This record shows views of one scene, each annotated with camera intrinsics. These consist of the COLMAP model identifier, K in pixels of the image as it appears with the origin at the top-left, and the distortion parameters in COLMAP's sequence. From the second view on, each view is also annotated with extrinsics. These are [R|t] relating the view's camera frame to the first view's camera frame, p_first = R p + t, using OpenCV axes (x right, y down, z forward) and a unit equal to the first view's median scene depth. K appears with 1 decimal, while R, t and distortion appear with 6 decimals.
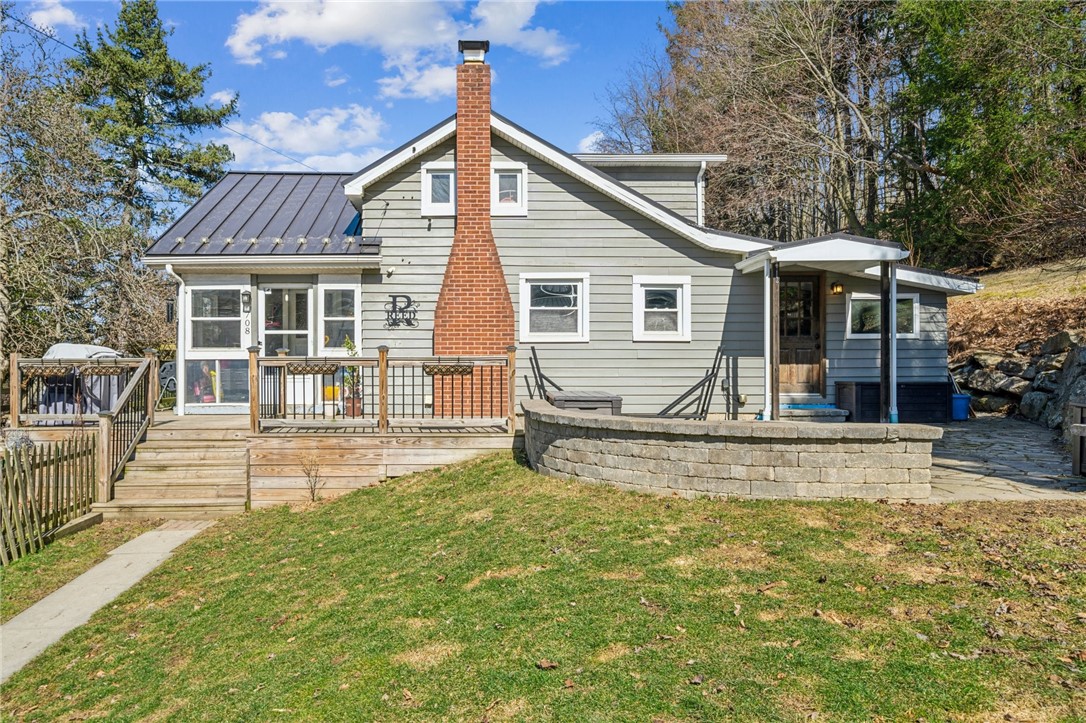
lens RADIAL K [[706.9, 0, 539.2], [0, 706.9, 363.3], [0, 0, 1]] dist [-0.008663, -0.001935]
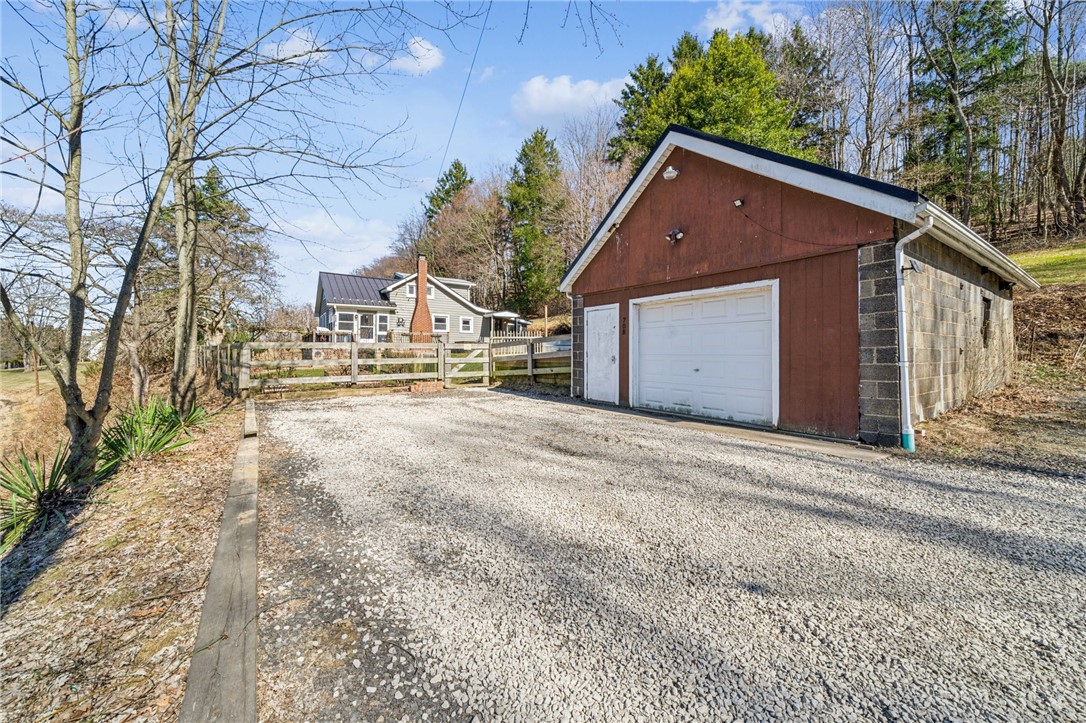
lens RADIAL K [[397.8, 0, 540.1], [0, 397.8, 351.3], [0, 0, 1]] dist [-0.000296, -0.000021]
pose [[0.843361, 0.011337, 0.537228, -0.698500], [-0.013502, 0.999909, 0.000095, 0.068622], [-0.537178, -0.007334, 0.843437, -1.160004]]
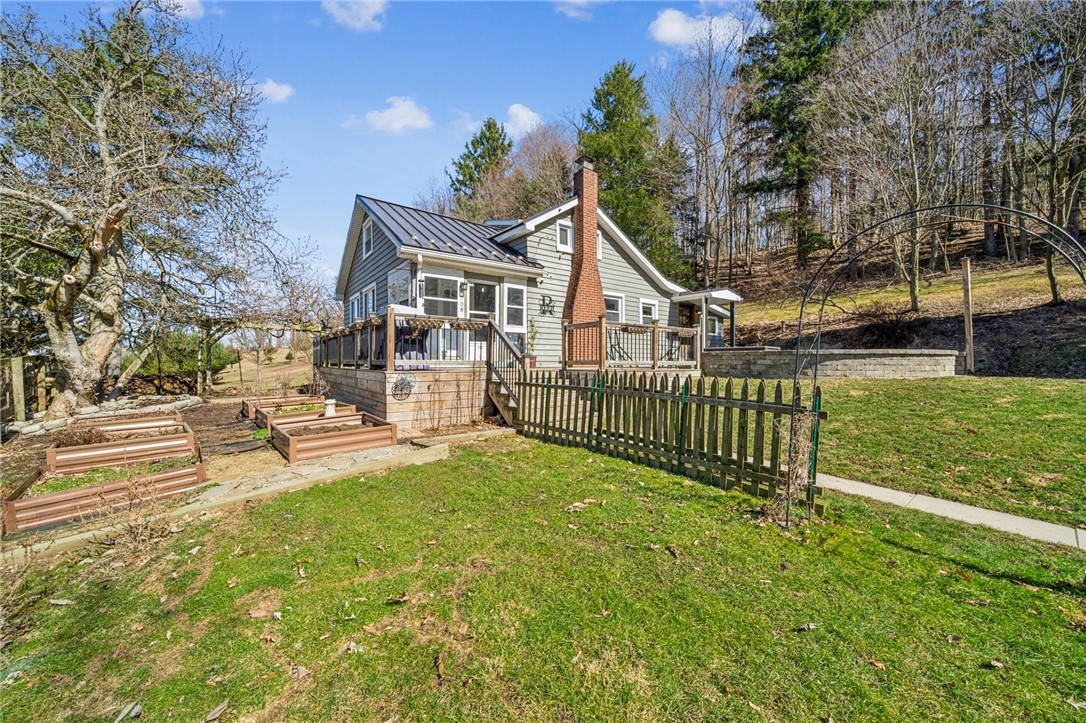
lens RADIAL K [[397.8, 0, 548.2], [0, 397.8, 359.3], [0, 0, 1]] dist [-0.000296, -0.000021]
pose [[0.811926, 0.010064, 0.583674, -0.738599], [-0.011481, 0.999933, -0.001270, 0.054468], [-0.583647, -0.005670, 0.811987, 0.234842]]
